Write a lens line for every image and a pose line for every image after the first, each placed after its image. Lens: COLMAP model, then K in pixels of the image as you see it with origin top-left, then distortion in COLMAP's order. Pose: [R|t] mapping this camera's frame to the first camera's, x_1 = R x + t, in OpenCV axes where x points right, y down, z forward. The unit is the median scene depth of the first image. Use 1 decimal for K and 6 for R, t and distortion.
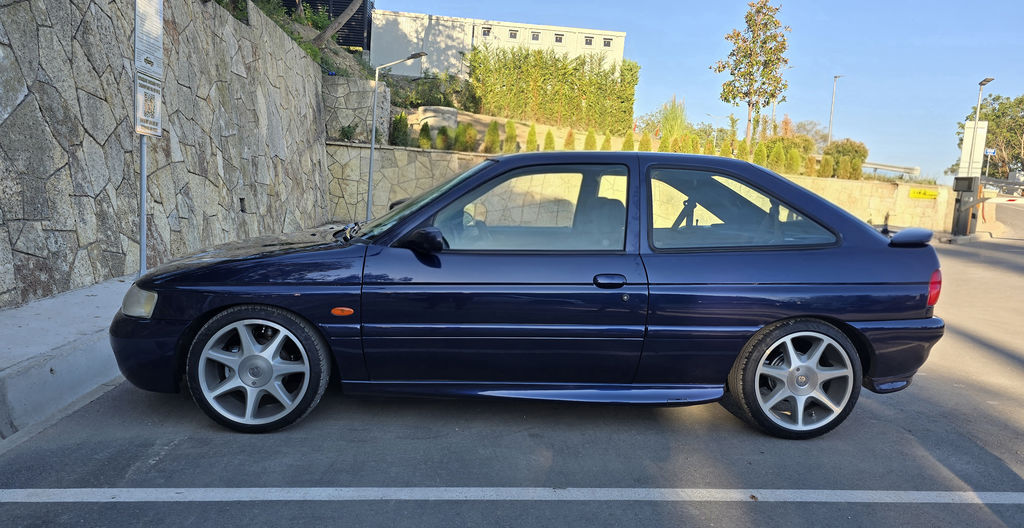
lens RADIAL K [[670.9, 0, 502.3], [0, 670.9, 276.7], [0, 0, 1]] dist [0.056609, -0.075181]
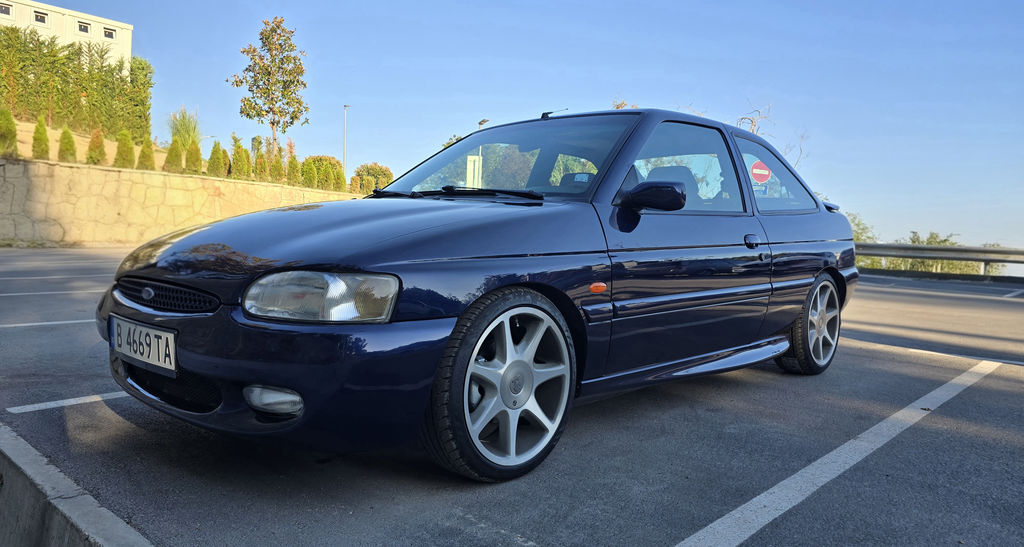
lens RADIAL K [[699.1, 0, 512.0], [0, 699.1, 273.5], [0, 0, 1]] dist [-0.002623, -0.006989]
pose [[0.735694, -0.049209, 0.675525, -0.124004], [0.080410, 0.996649, -0.014971, 0.006012], [-0.672524, 0.065333, 0.737185, 0.072520]]
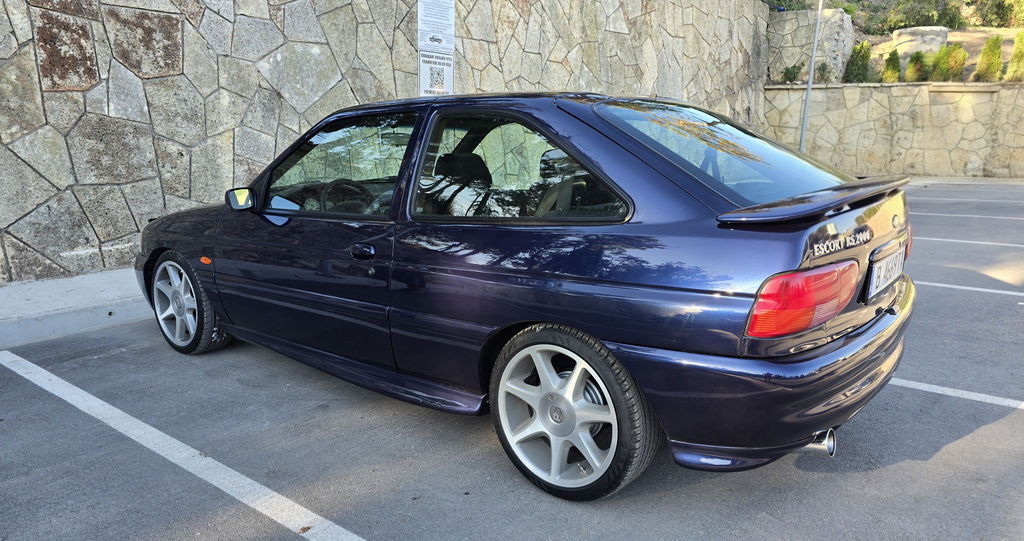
lens RADIAL K [[679.7, 0, 512.0], [0, 679.7, 270.5], [0, 0, 1]] dist [0.043532, -0.045569]
pose [[0.732690, 0.086767, -0.675009, 0.136140], [-0.046640, 0.995909, 0.077390, -0.006573], [0.678962, -0.025221, 0.733740, 0.074158]]
